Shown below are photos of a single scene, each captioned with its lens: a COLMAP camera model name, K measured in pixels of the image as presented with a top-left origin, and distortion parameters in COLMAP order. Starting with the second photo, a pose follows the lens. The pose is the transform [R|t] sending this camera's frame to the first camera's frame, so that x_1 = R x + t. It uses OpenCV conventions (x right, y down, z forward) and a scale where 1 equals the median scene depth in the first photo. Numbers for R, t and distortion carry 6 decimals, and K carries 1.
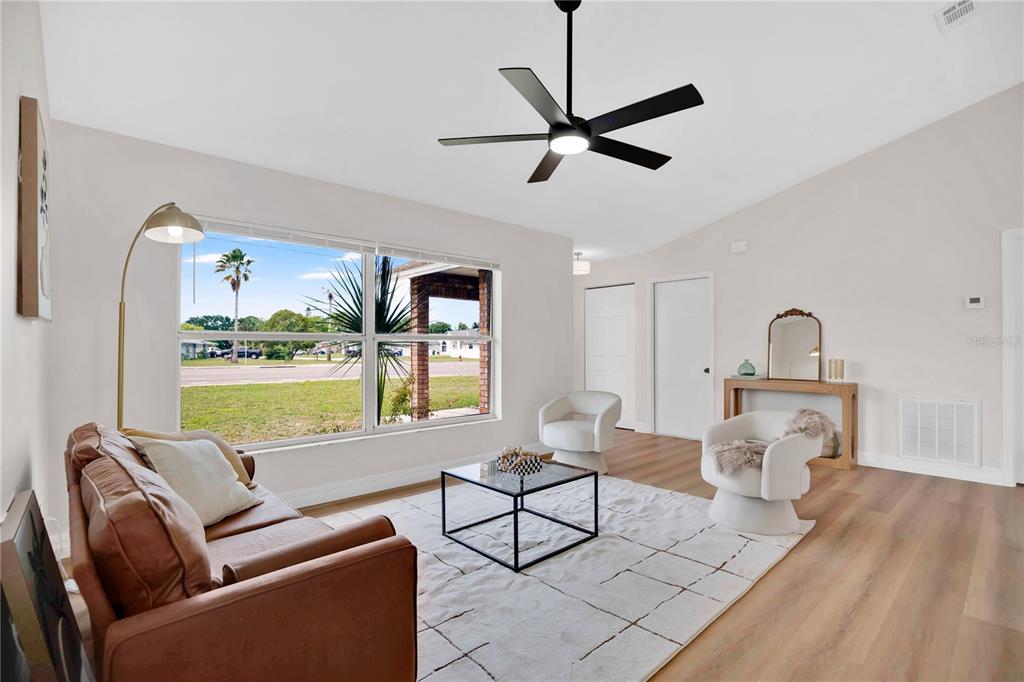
lens RADIAL K [[490.0, 0, 512.0], [0, 490.0, 341.0], [0, 0, 1]] dist [-0.021751, -0.000142]
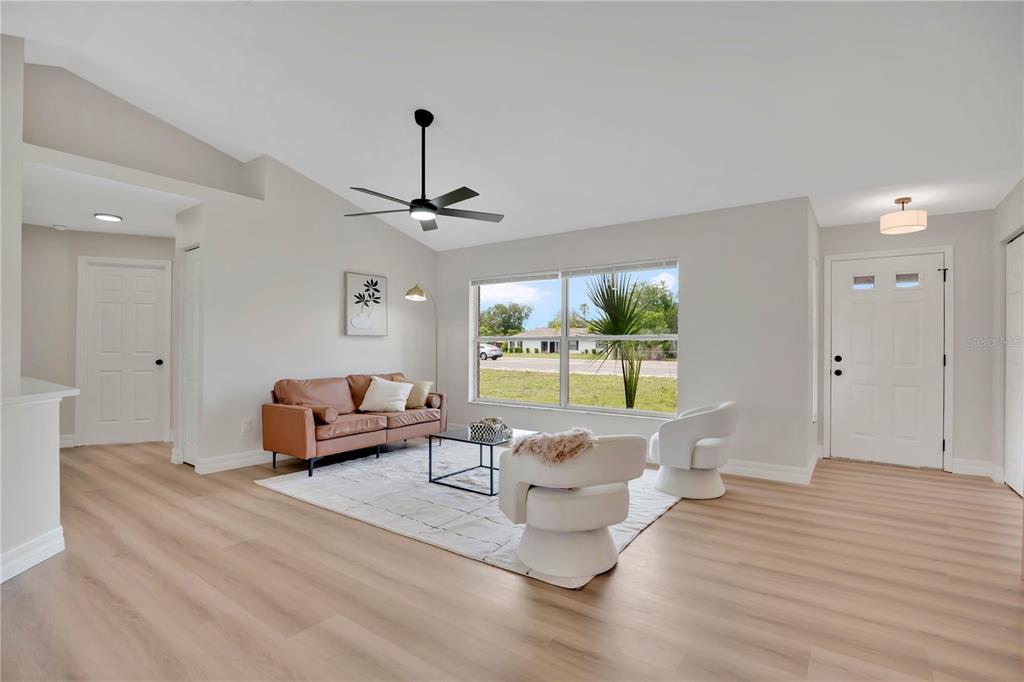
lens RADIAL K [[490.0, 0, 512.0], [0, 490.0, 341.0], [0, 0, 1]] dist [-0.021751, -0.000142]
pose [[0.168768, -0.007041, -0.985631, 1.556622], [0.004252, 0.999970, -0.006415, 0.010675], [0.985647, -0.003109, 0.168793, 0.922000]]
